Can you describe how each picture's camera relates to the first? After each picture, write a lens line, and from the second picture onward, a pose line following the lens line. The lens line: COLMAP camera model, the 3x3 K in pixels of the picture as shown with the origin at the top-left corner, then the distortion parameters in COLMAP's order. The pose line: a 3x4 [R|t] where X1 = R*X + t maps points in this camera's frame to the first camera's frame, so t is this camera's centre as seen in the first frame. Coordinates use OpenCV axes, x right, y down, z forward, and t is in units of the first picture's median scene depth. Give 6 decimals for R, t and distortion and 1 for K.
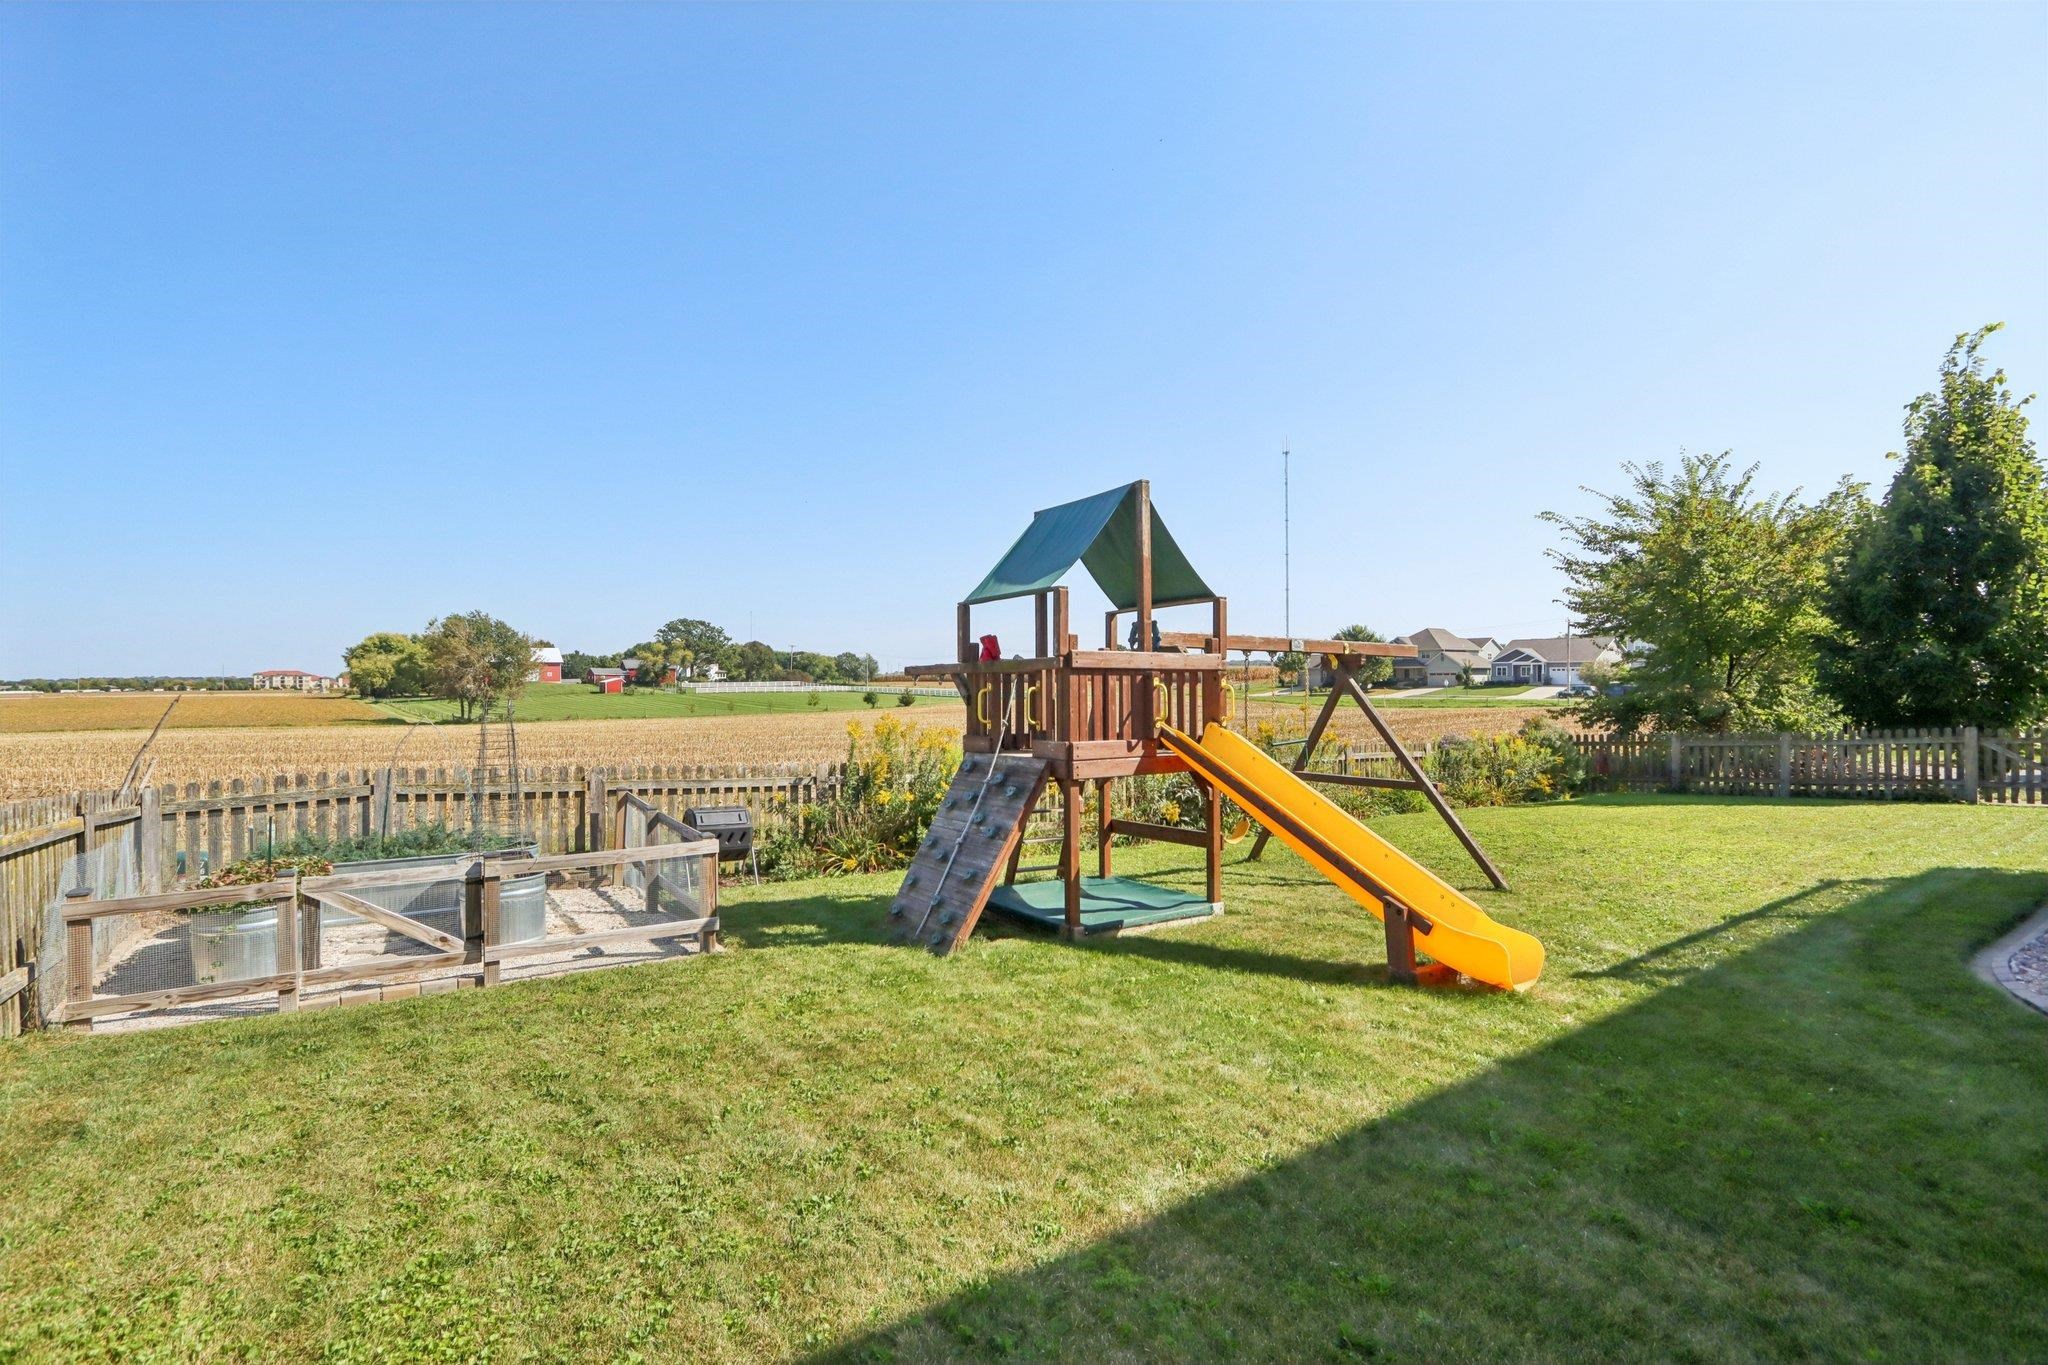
lens RADIAL K [[952.7, 0, 1014.9], [0, 952.7, 683.3], [0, 0, 1]] dist [-0.027526, 0.008330]
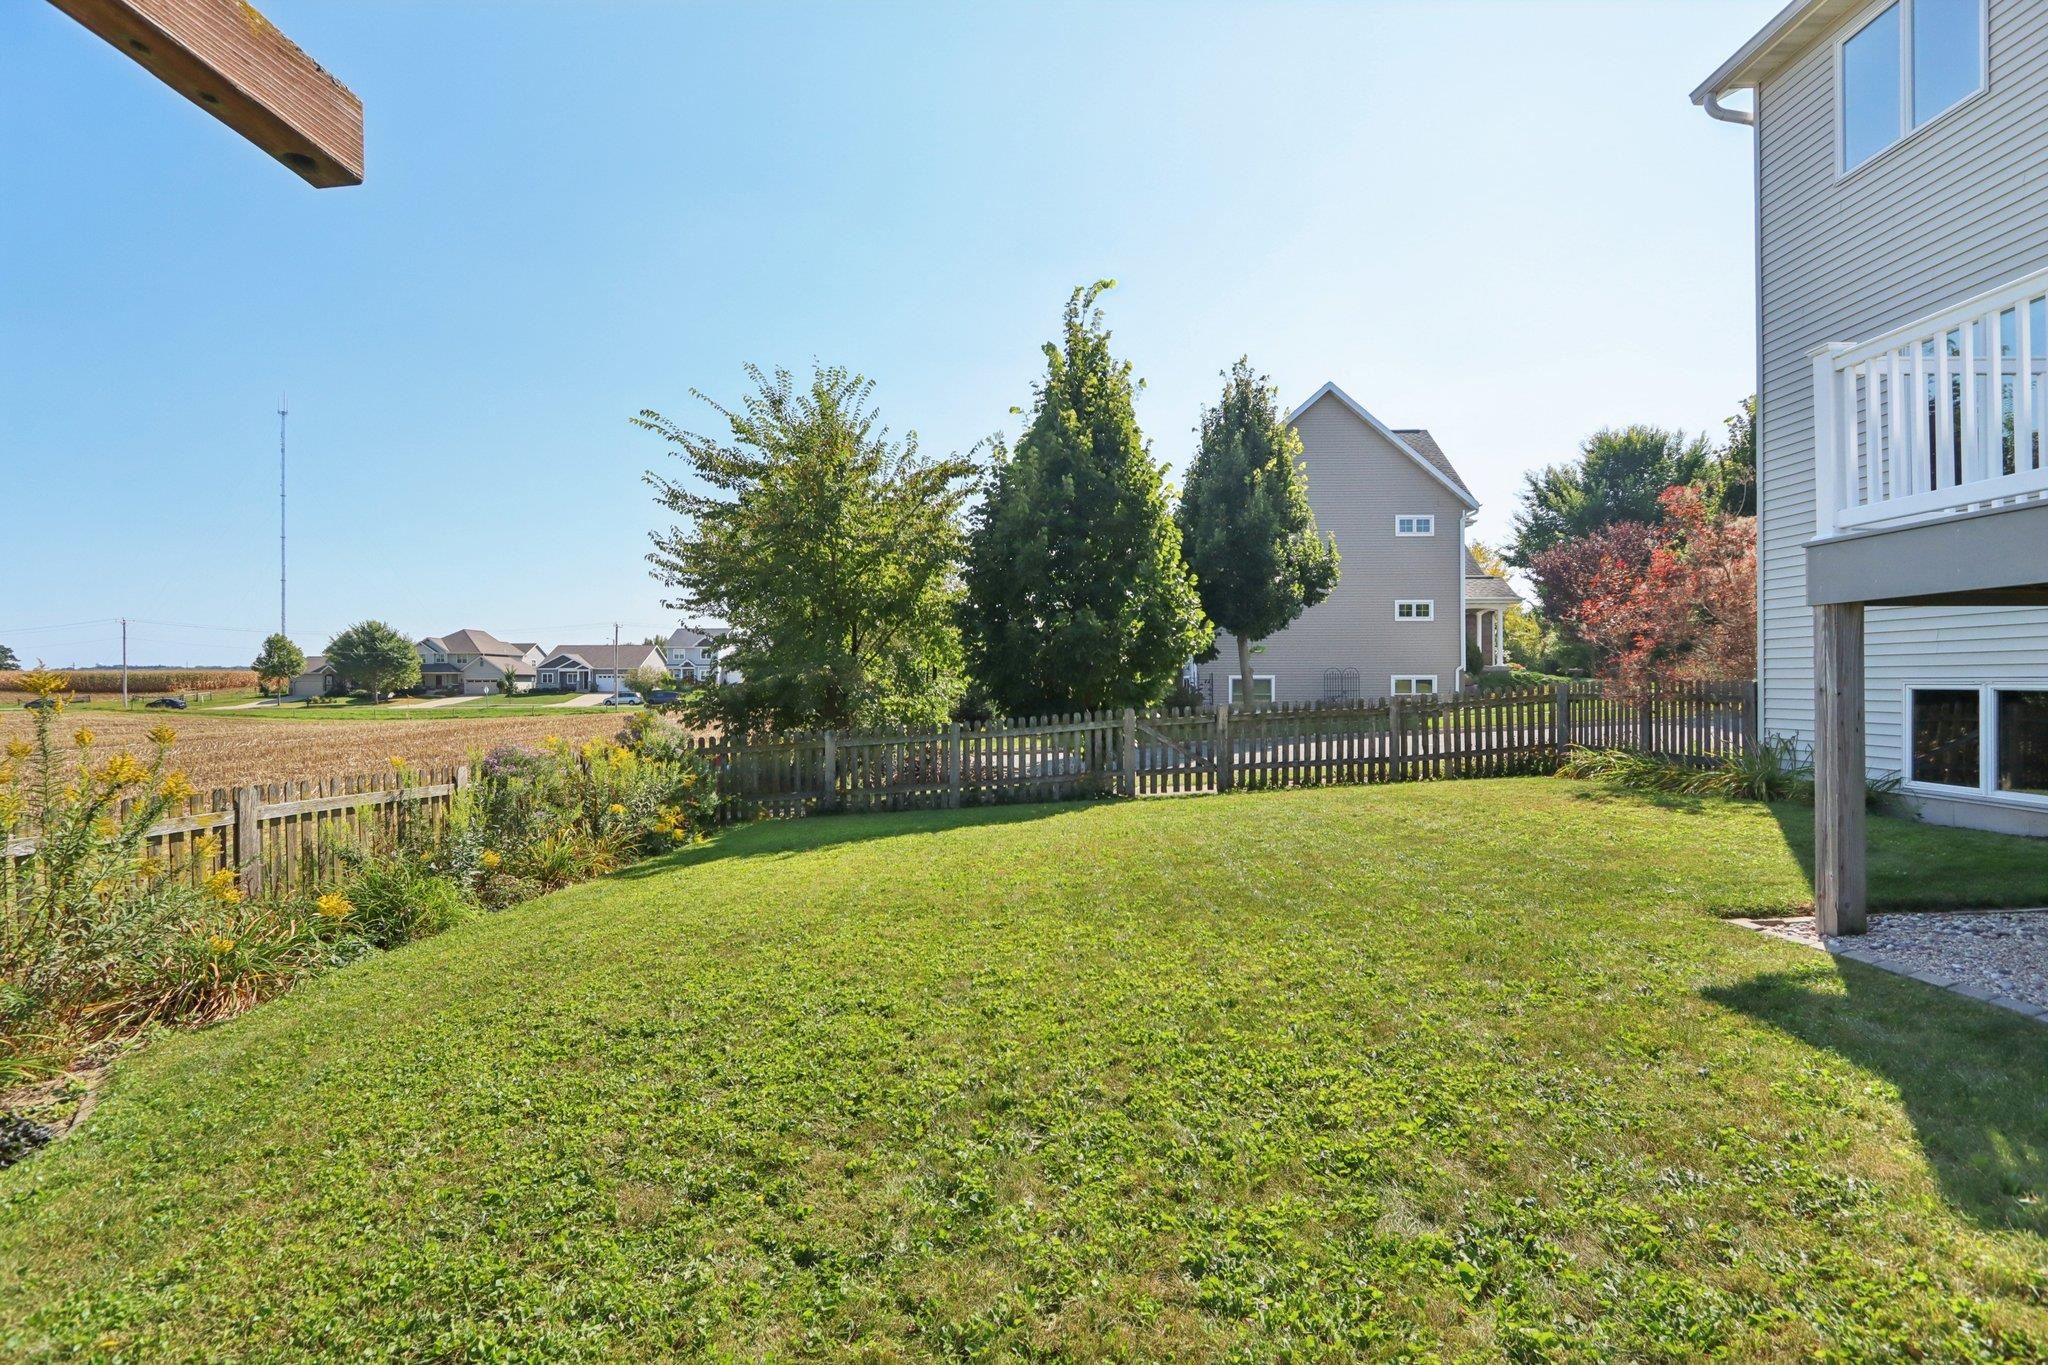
lens RADIAL K [[952.7, 0, 1014.9], [0, 952.7, 683.3], [0, 0, 1]] dist [-0.027526, 0.008330]
pose [[0.591330, 0.003427, 0.806422, 0.167687], [0.006437, 0.999939, -0.008970, 0.020986], [-0.806404, 0.010495, 0.591272, 0.380186]]
